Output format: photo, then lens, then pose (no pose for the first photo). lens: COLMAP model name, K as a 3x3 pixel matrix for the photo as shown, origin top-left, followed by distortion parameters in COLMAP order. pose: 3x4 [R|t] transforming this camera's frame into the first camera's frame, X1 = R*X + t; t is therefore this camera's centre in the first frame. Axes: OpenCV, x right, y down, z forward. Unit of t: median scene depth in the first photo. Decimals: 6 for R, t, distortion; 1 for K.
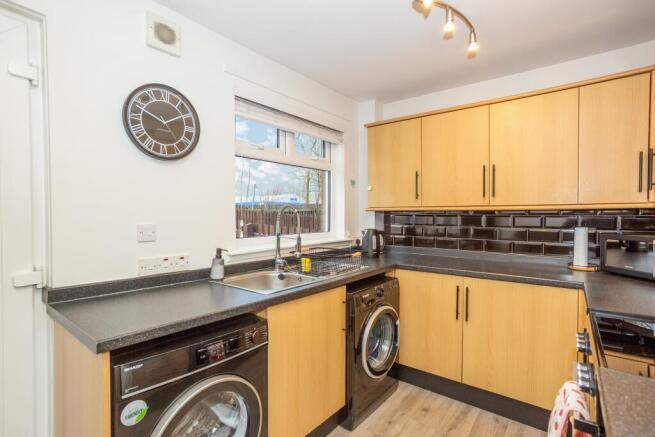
lens RADIAL K [[318.7, 0, 321.3], [0, 318.7, 218.7], [0, 0, 1]] dist [-0.020336, 0.007695]
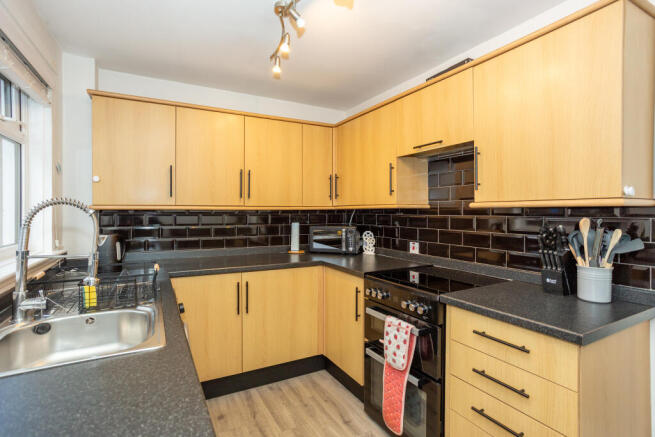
lens RADIAL K [[318.7, 0, 321.6], [0, 318.7, 214.9], [0, 0, 1]] dist [-0.020336, 0.007695]
pose [[0.398427, -0.008589, 0.917160, -0.398908], [0.016078, 0.999868, 0.002379, -0.008253], [-0.917059, 0.013798, 0.398513, 0.306872]]
